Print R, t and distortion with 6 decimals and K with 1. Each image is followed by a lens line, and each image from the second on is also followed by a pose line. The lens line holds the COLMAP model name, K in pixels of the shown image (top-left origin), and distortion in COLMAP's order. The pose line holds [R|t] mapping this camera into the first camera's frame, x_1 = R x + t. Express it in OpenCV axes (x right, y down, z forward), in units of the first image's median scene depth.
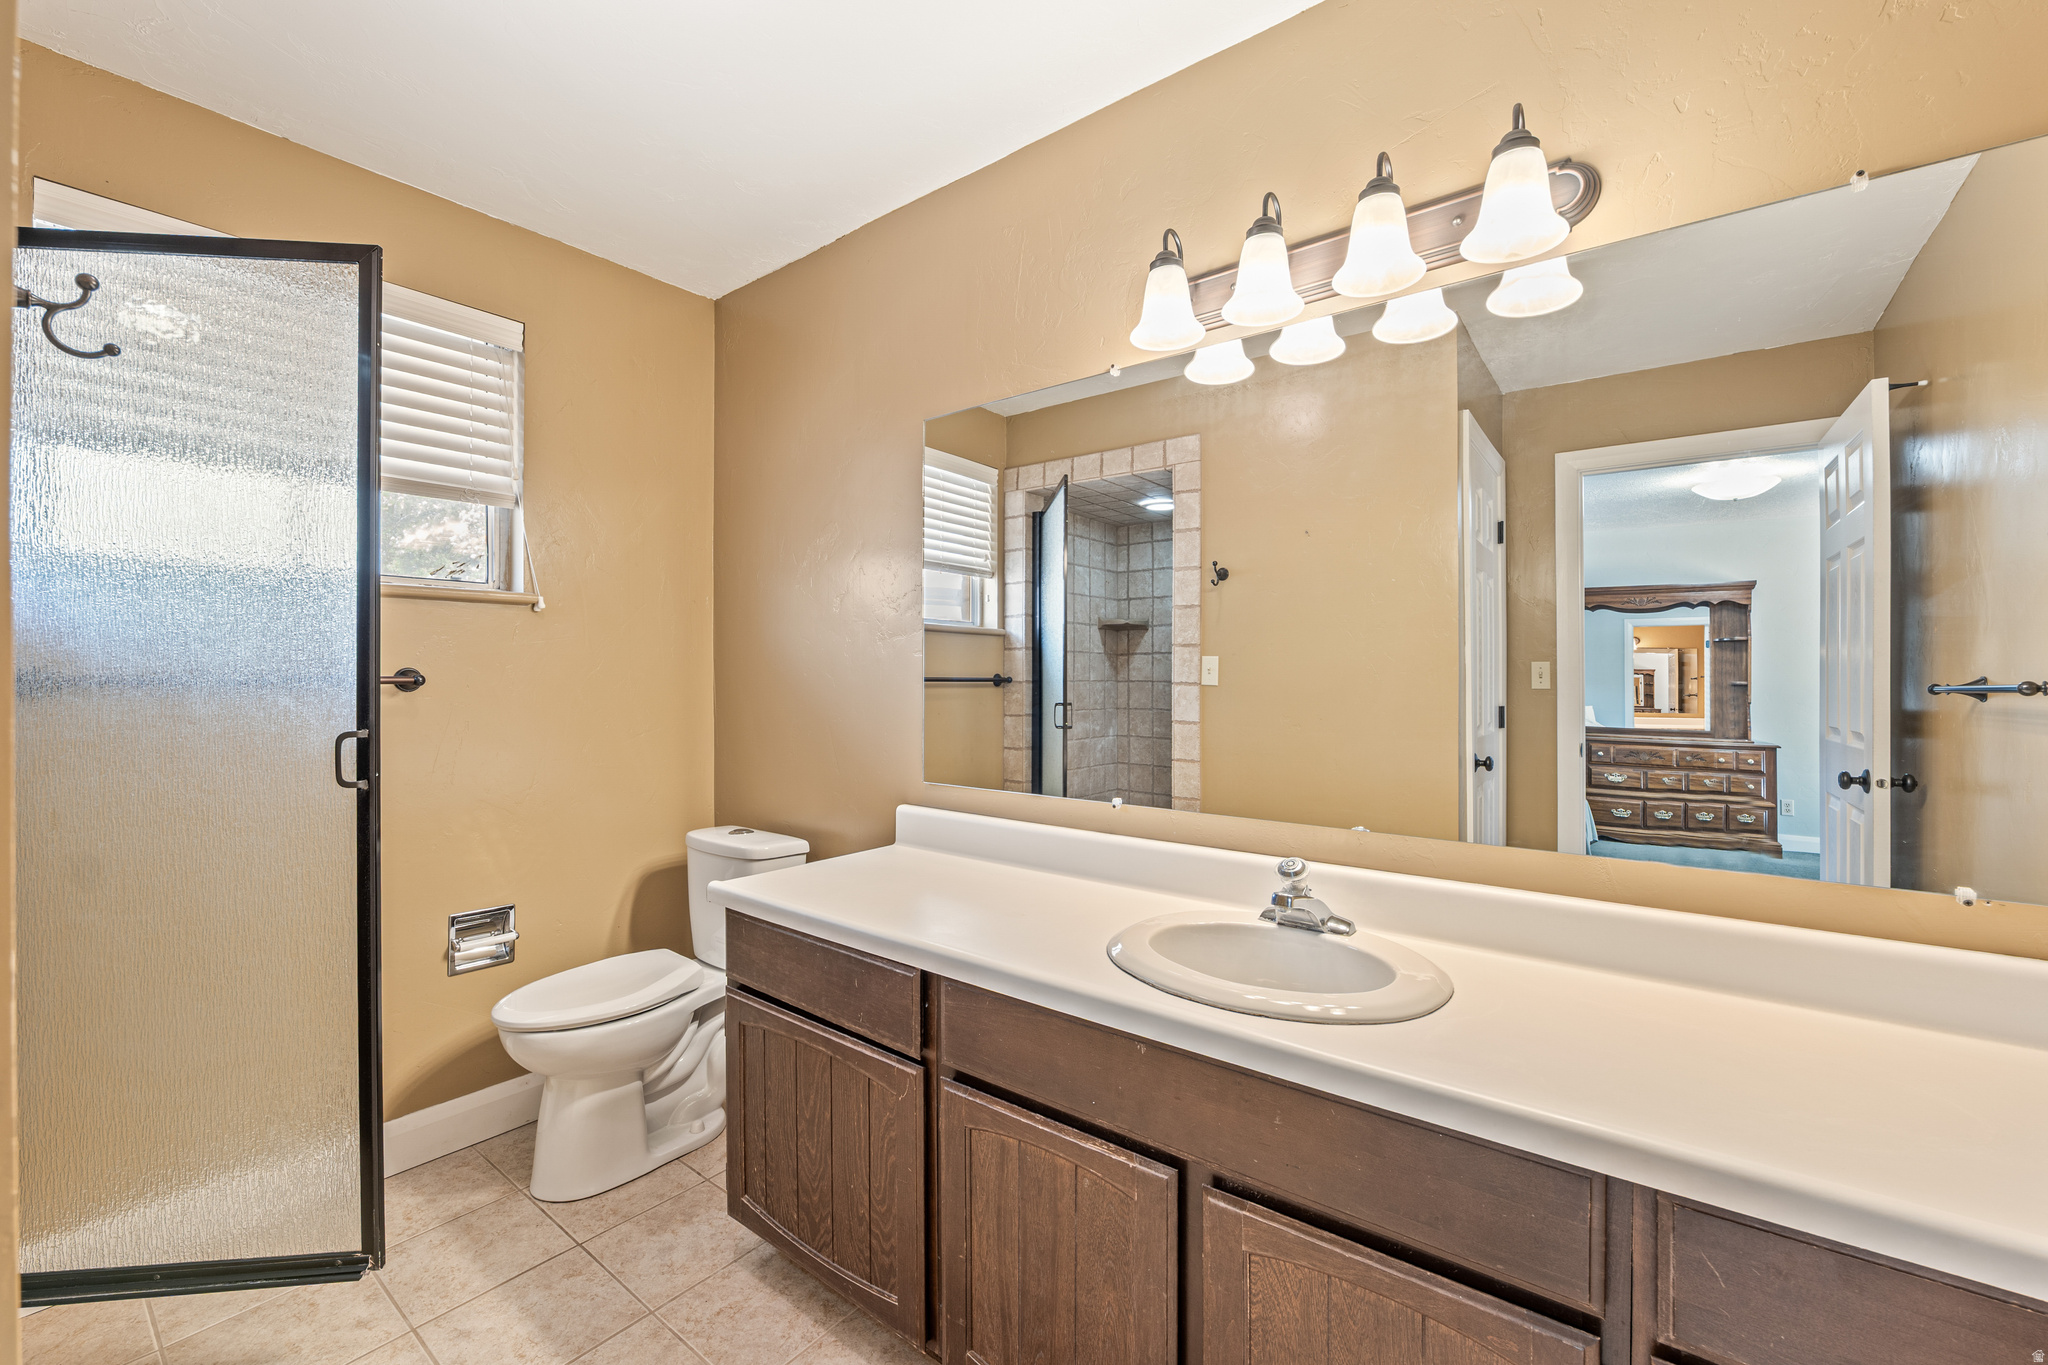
lens RADIAL K [[832.0, 0, 990.0], [0, 832.0, 679.8], [0, 0, 1]] dist [0.027501, 0.000078]
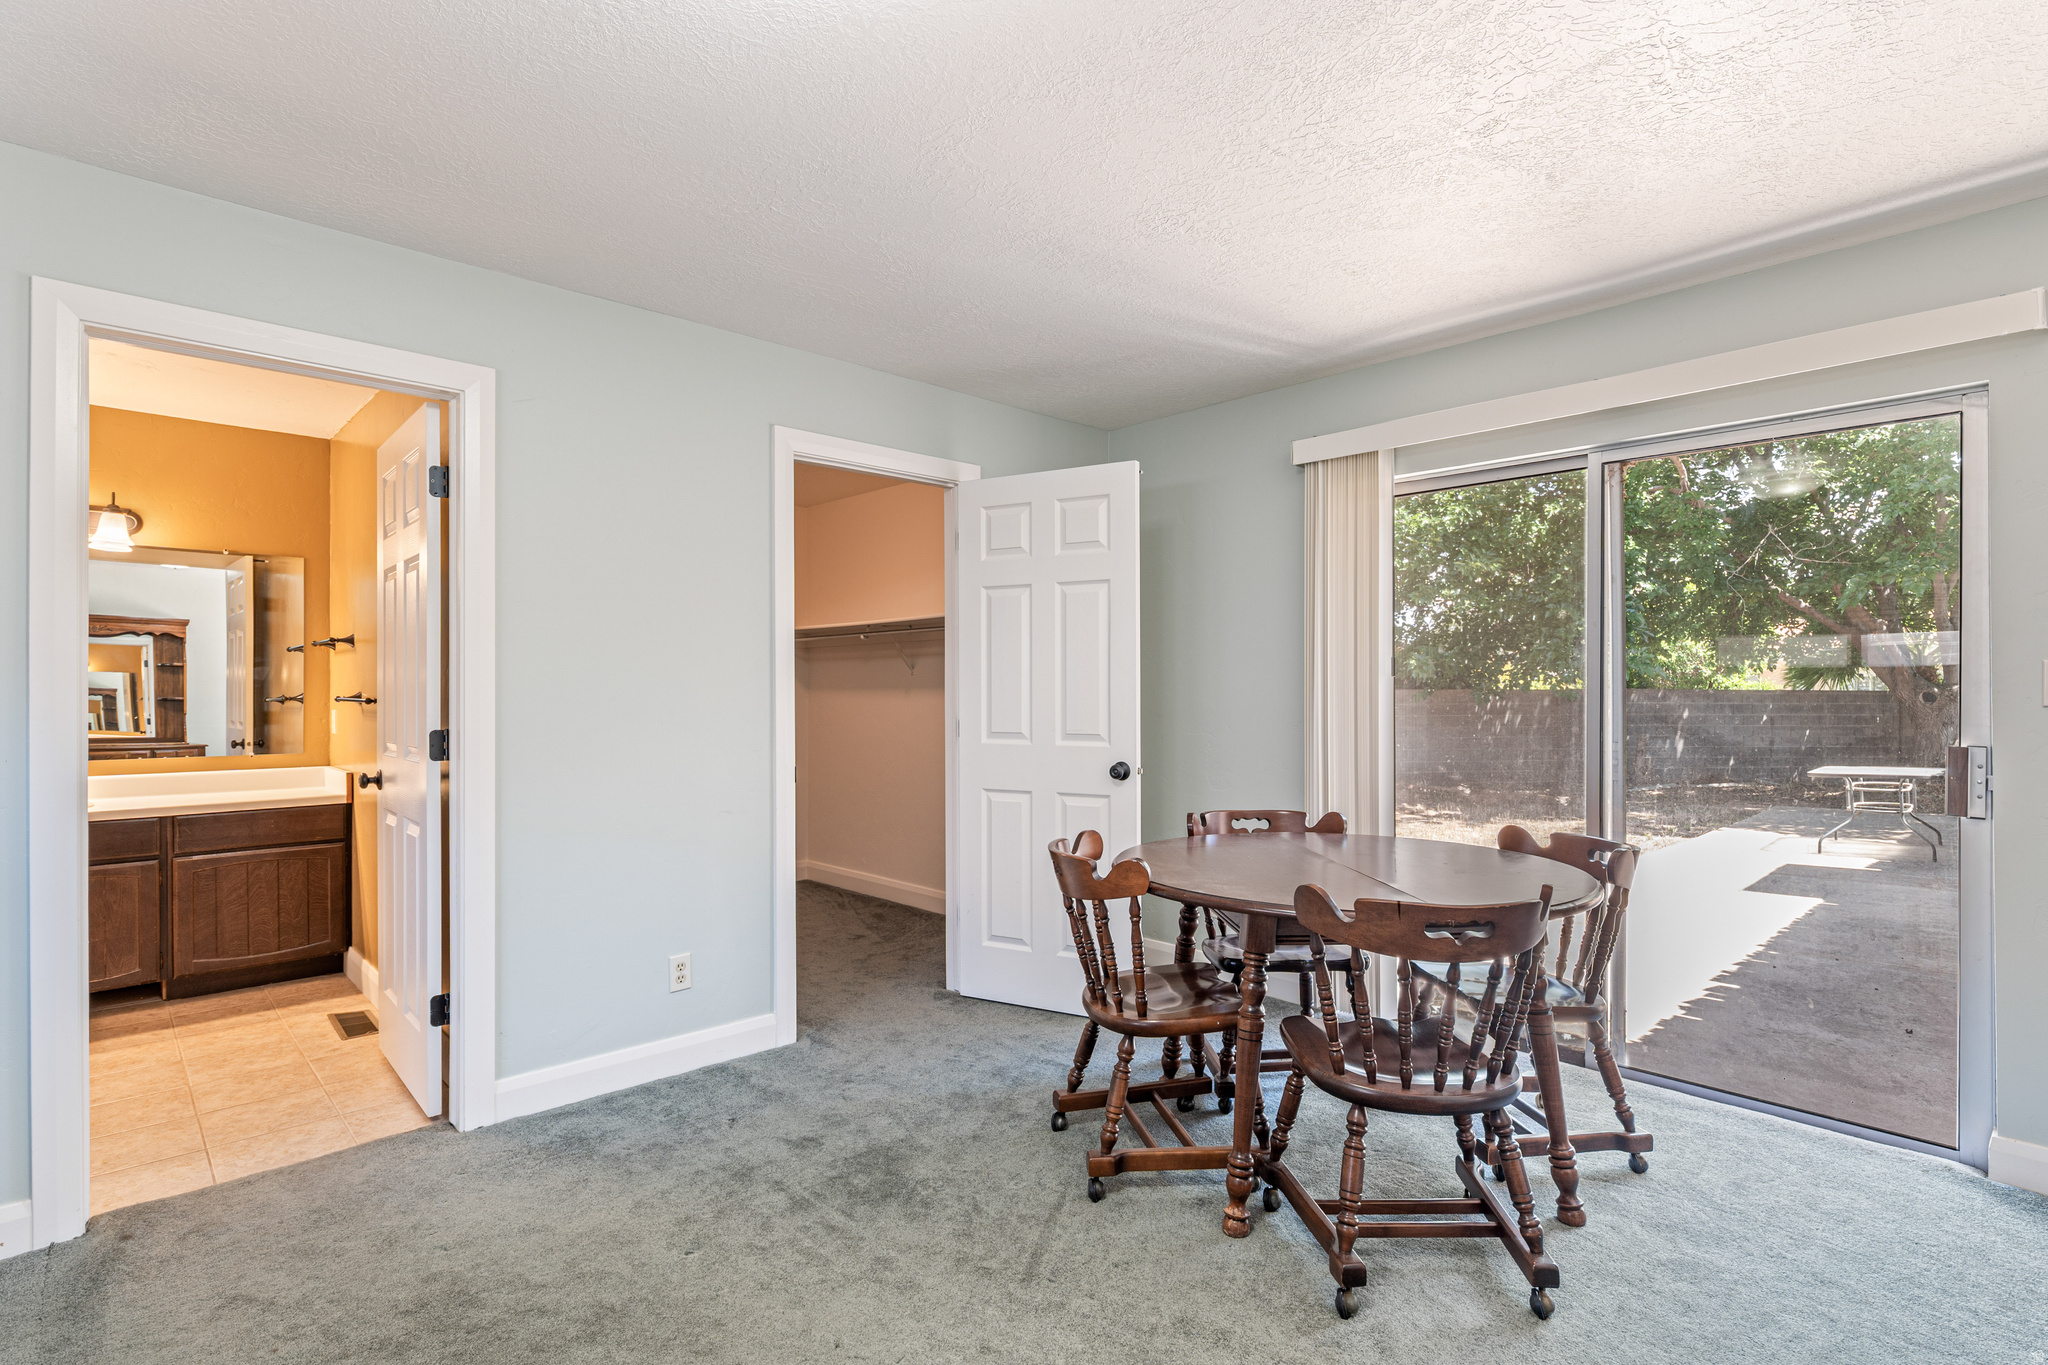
lens RADIAL K [[964.6, 0, 1024.0], [0, 964.6, 682.5], [0, 0, 1]] dist [-0.000740, -0.000438]
pose [[0.120589, 0.007744, 0.992672, -0.606474], [0.008549, 0.999924, -0.008839, 0.004058], [-0.992666, 0.009553, 0.120514, -0.659538]]
